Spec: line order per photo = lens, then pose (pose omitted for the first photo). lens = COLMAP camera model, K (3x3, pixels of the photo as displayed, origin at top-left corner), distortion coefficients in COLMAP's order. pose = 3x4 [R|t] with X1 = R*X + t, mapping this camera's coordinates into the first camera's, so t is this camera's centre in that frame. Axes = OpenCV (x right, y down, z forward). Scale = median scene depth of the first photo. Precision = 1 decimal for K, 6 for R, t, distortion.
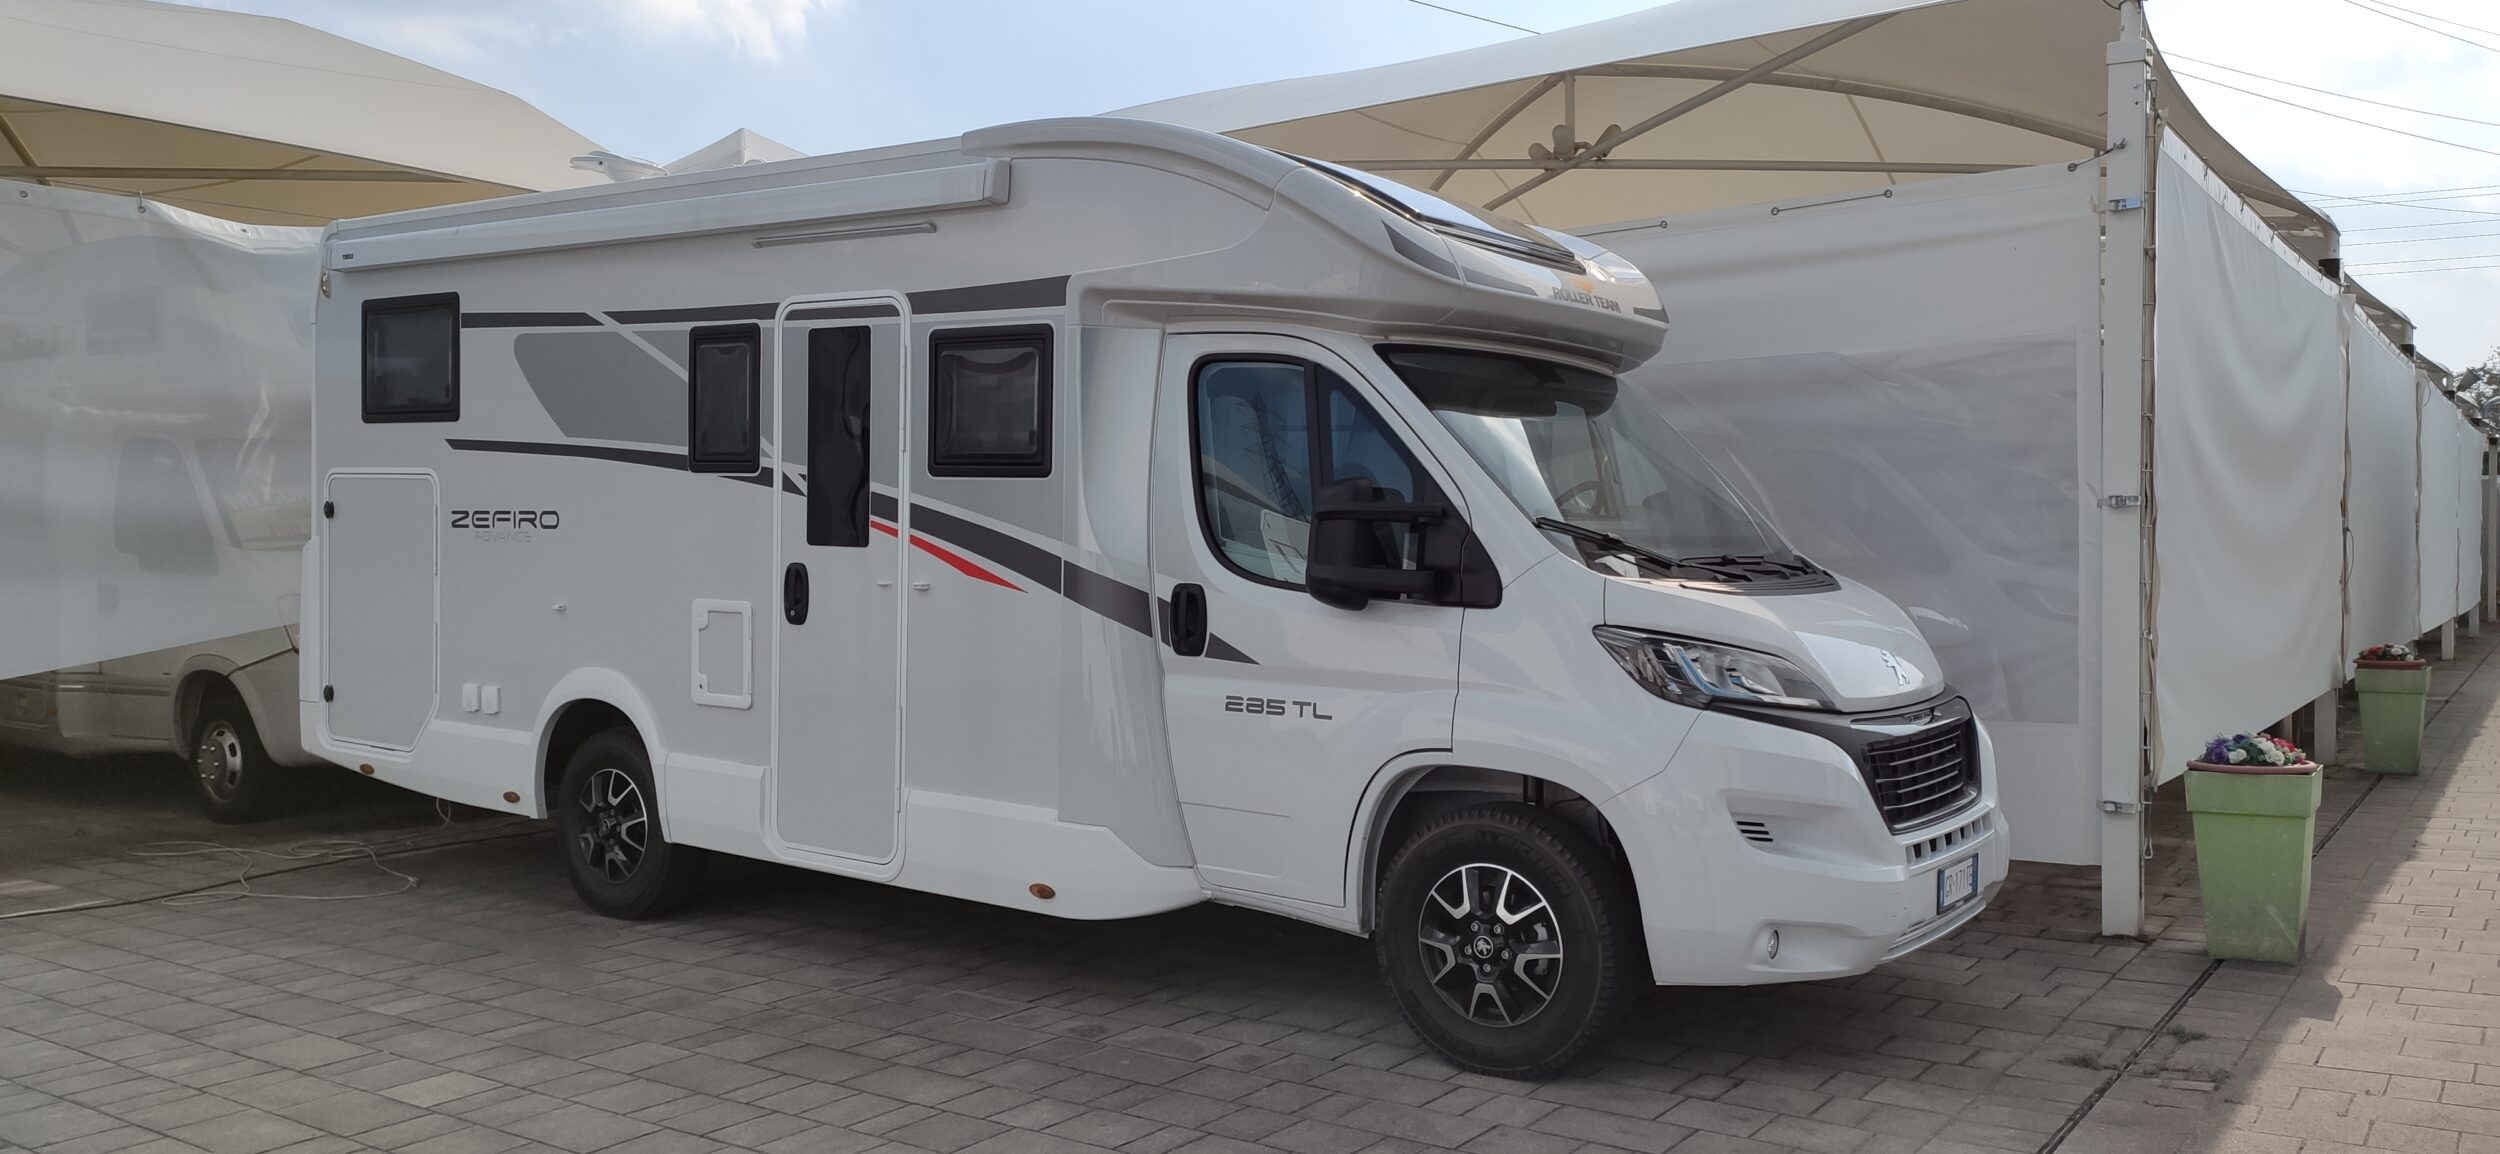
lens RADIAL K [[1960.5, 0, 1248.9], [0, 1960.5, 584.2], [0, 0, 1]] dist [0.081864, -0.002087]
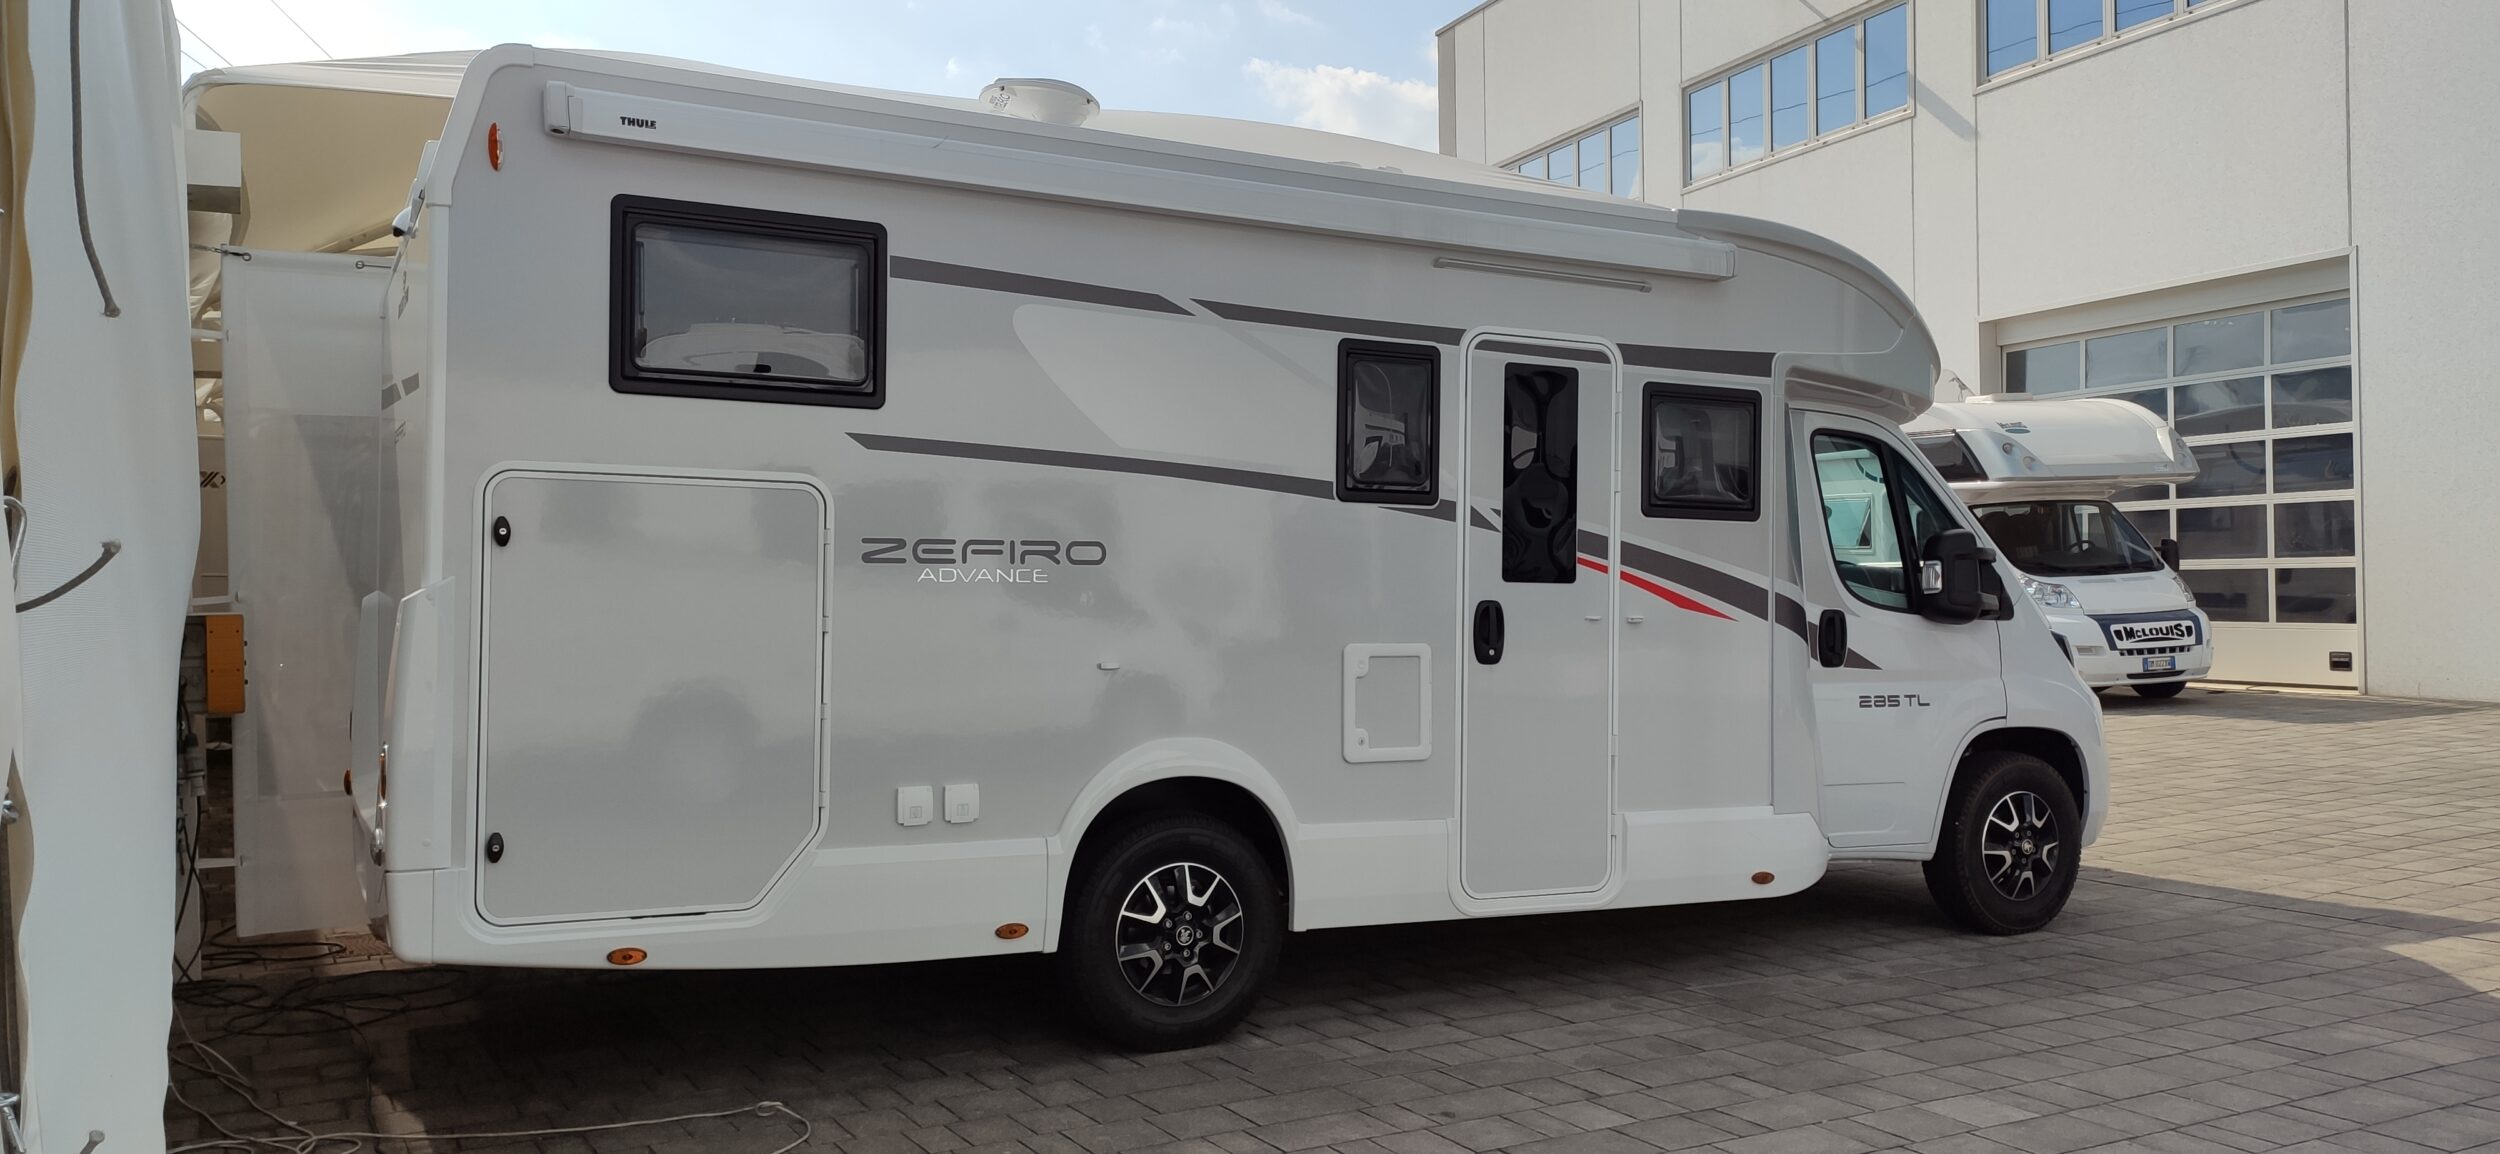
lens RADIAL K [[1765.2, 0, 1246.9], [0, 1765.2, 561.8], [0, 0, 1]] dist [0.071098, -0.000897]
pose [[0.435127, 0.005904, 0.900350, -1.099096], [0.025776, 0.999487, -0.019011, -0.016936], [-0.900000, 0.031479, 0.434751, 0.754550]]
